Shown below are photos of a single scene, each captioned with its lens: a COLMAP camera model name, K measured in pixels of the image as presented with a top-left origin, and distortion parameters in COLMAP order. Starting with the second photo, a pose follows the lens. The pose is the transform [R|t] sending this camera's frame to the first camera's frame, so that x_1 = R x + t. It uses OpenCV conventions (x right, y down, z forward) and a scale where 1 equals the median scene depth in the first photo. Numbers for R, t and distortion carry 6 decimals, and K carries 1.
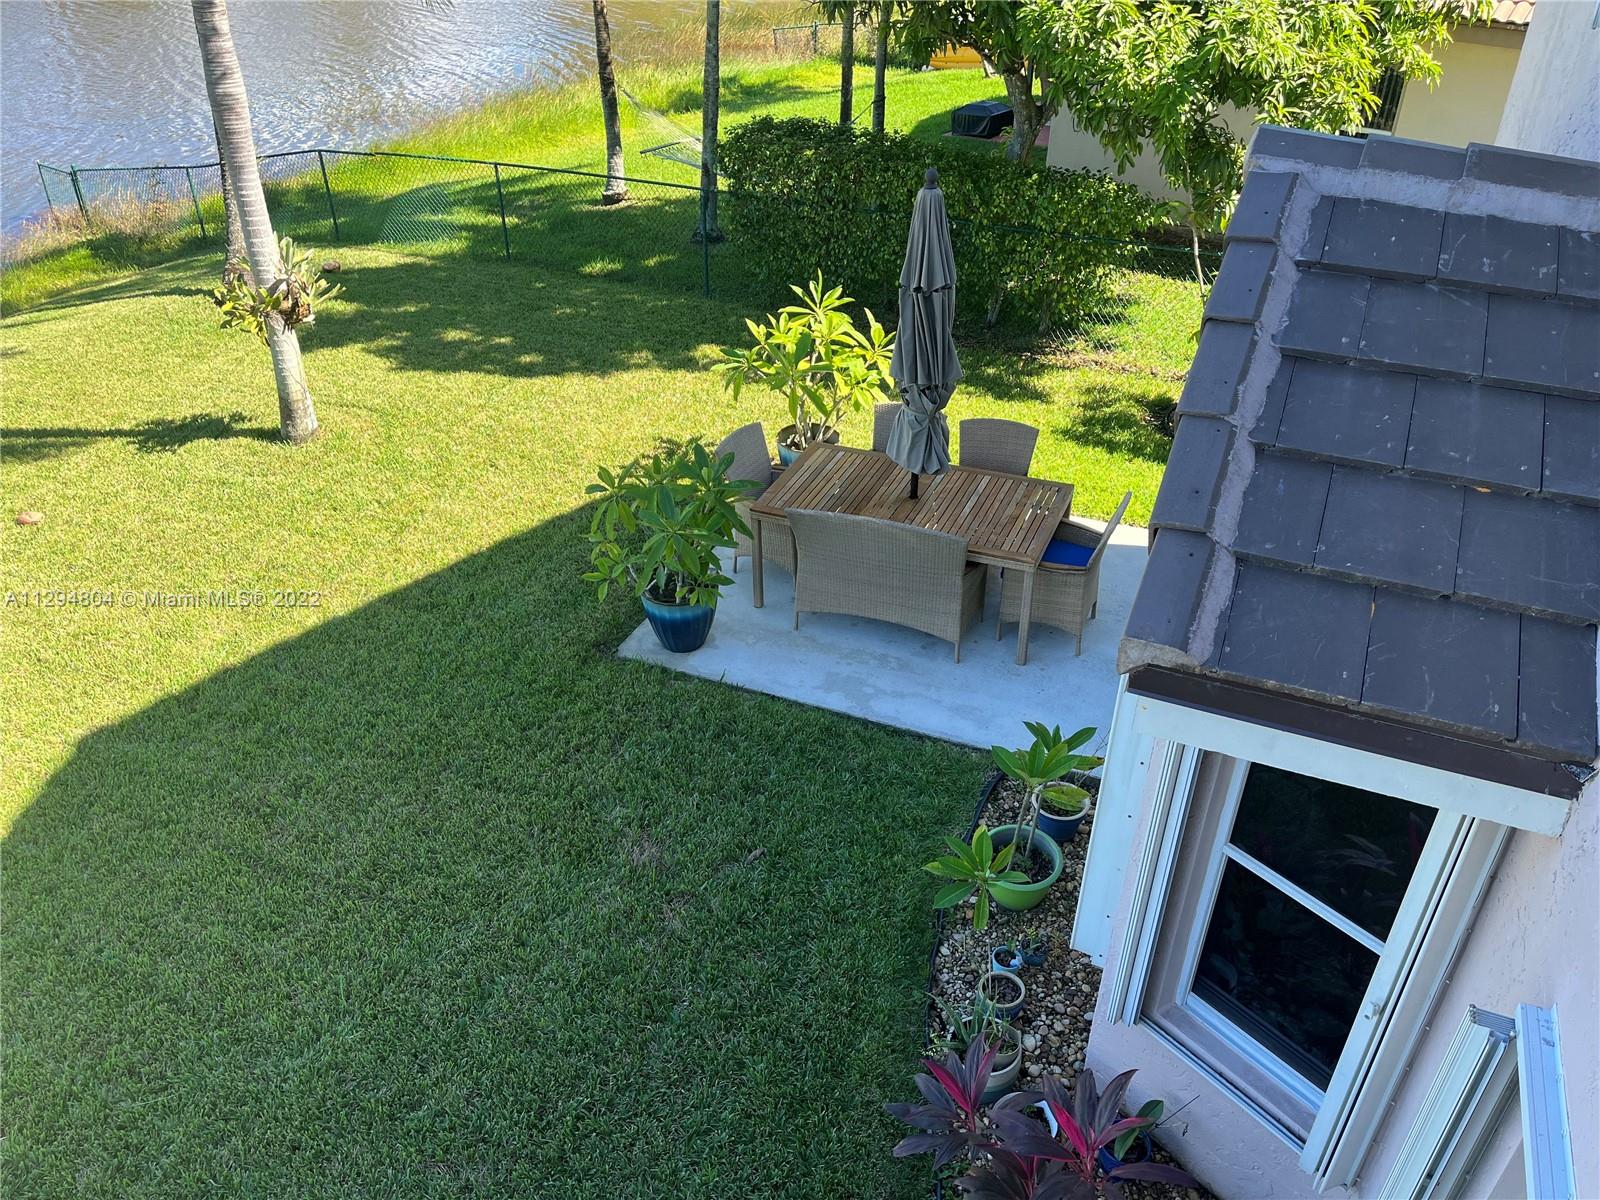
lens RADIAL K [[1204.3, 0, 811.2], [0, 1204.3, 606.3], [0, 0, 1]] dist [0.166514, -0.239704]
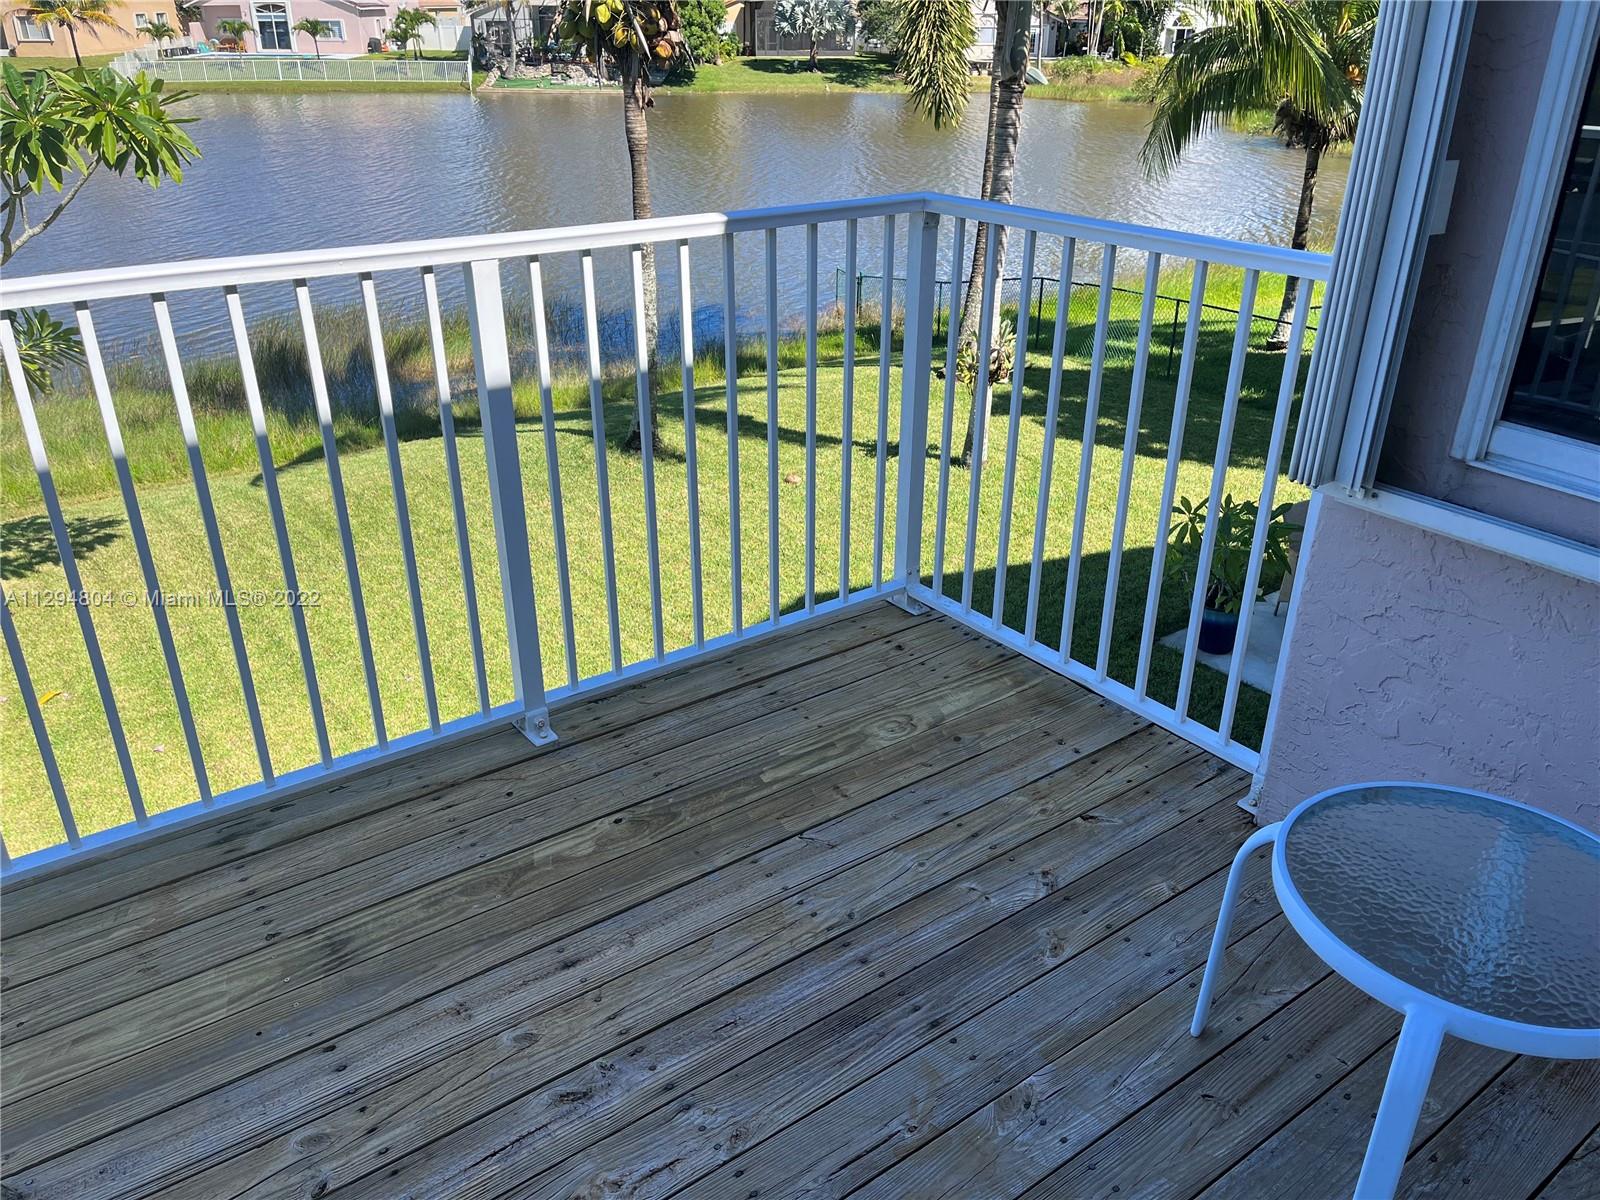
lens RADIAL K [[1226.3, 0, 810.5], [0, 1226.3, 611.3], [0, 0, 1]] dist [0.074757, -0.107261]
pose [[0.857866, 0.226456, -0.461285, 0.071945], [-0.282765, 0.957566, -0.055774, 0.117807], [0.429081, 0.178282, 0.885497, -0.192624]]
